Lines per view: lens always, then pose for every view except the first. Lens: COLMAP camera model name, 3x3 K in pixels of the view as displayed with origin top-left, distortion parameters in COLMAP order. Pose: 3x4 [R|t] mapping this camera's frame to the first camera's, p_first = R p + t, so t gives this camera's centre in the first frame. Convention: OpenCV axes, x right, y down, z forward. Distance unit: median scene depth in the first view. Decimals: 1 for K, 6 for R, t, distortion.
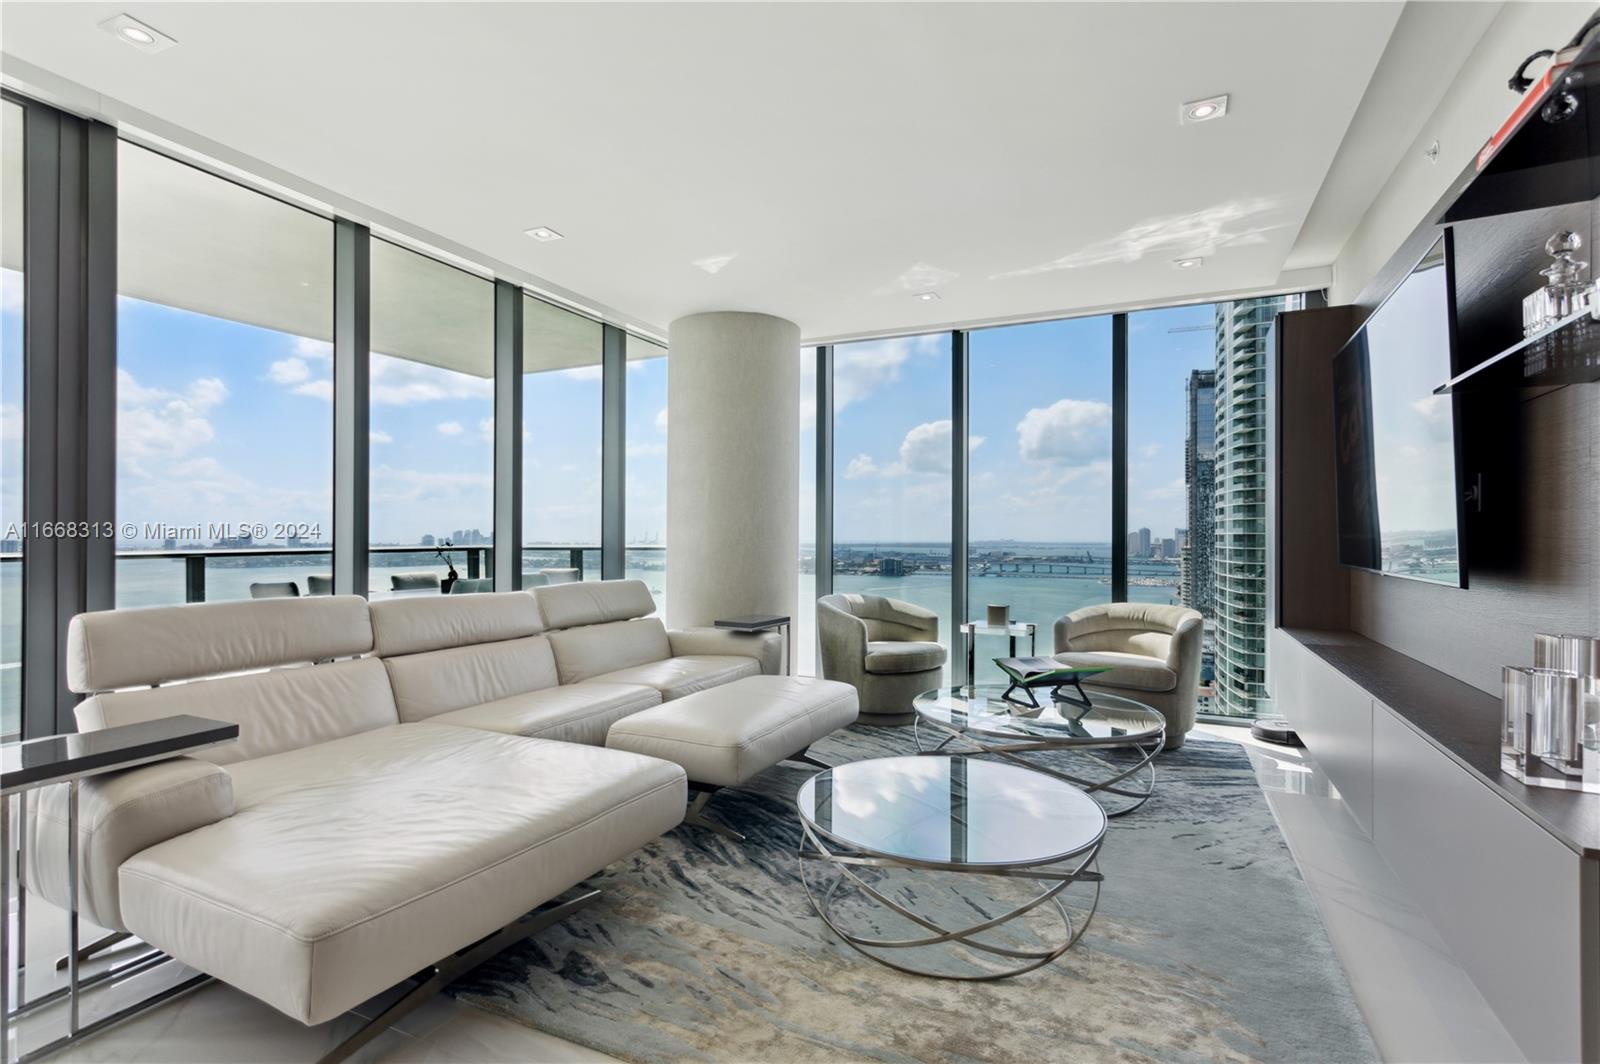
lens RADIAL K [[740.4, 0, 795.5], [0, 740.4, 542.8], [0, 0, 1]] dist [0.000095, -0.000185]
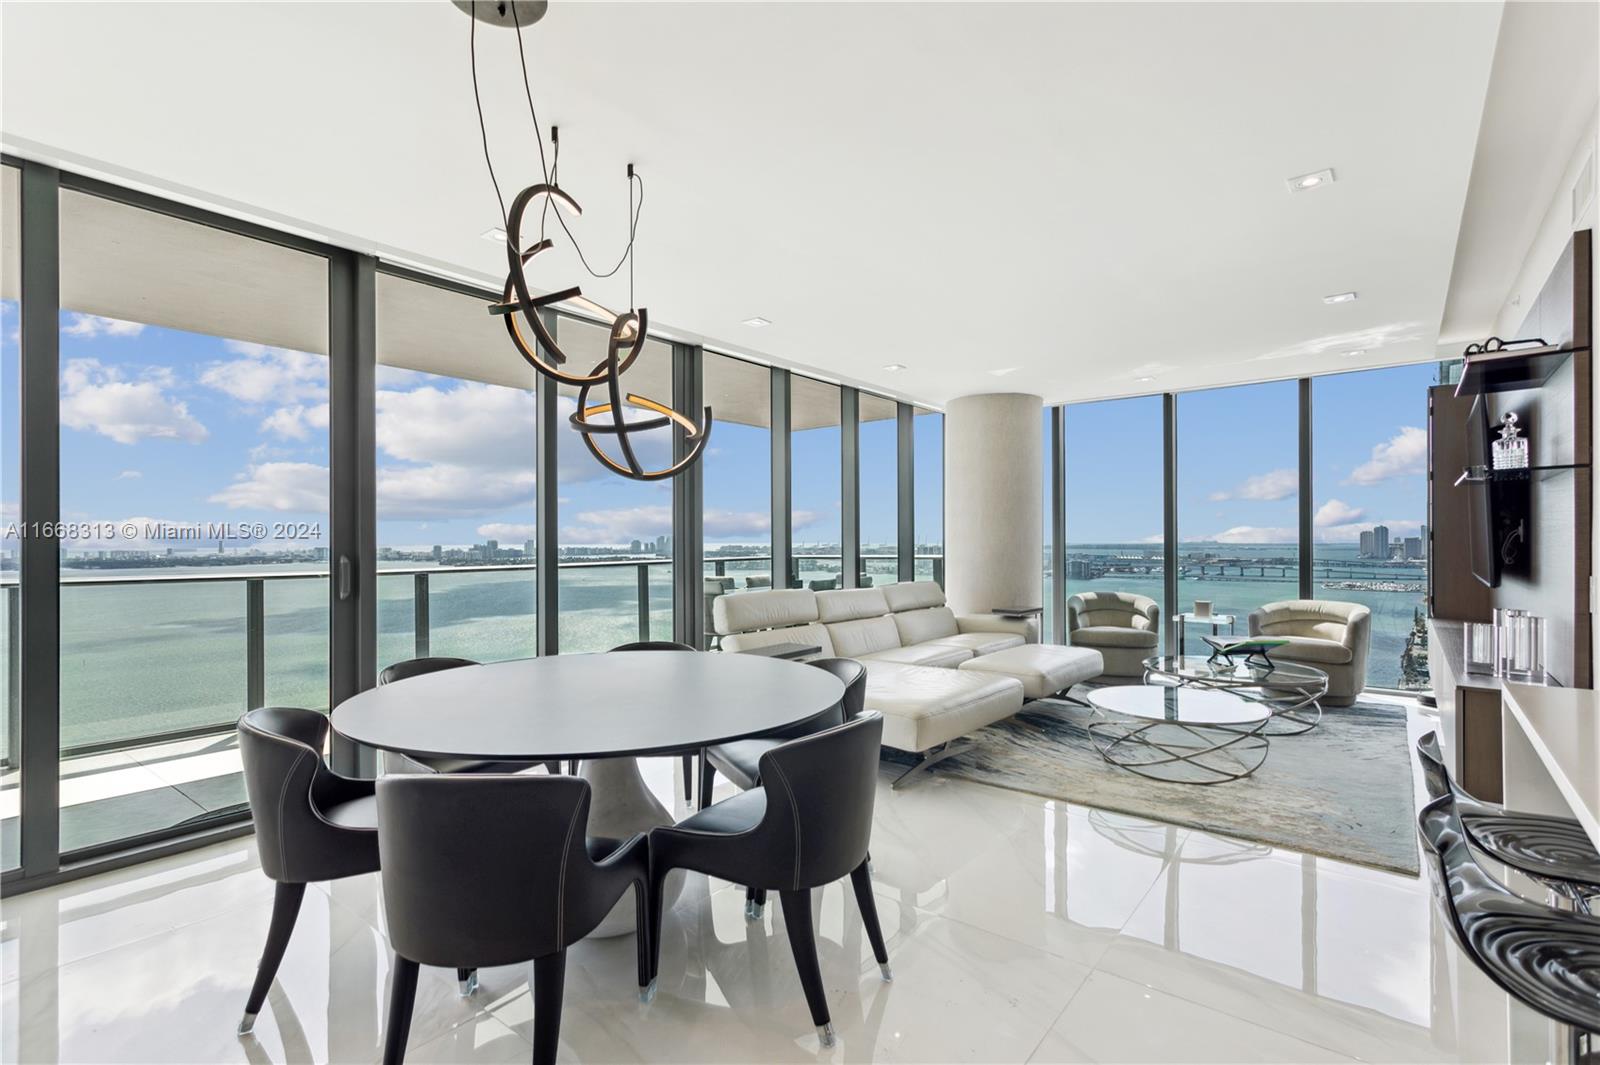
lens RADIAL K [[740.4, 0, 795.5], [0, 740.4, 543.3], [0, 0, 1]] dist [0.000095, -0.000185]
pose [[0.973211, -0.006755, -0.229816, -0.172114], [0.006301, 0.999976, -0.002712, -0.027568], [0.229829, 0.001191, 0.973230, -0.600556]]
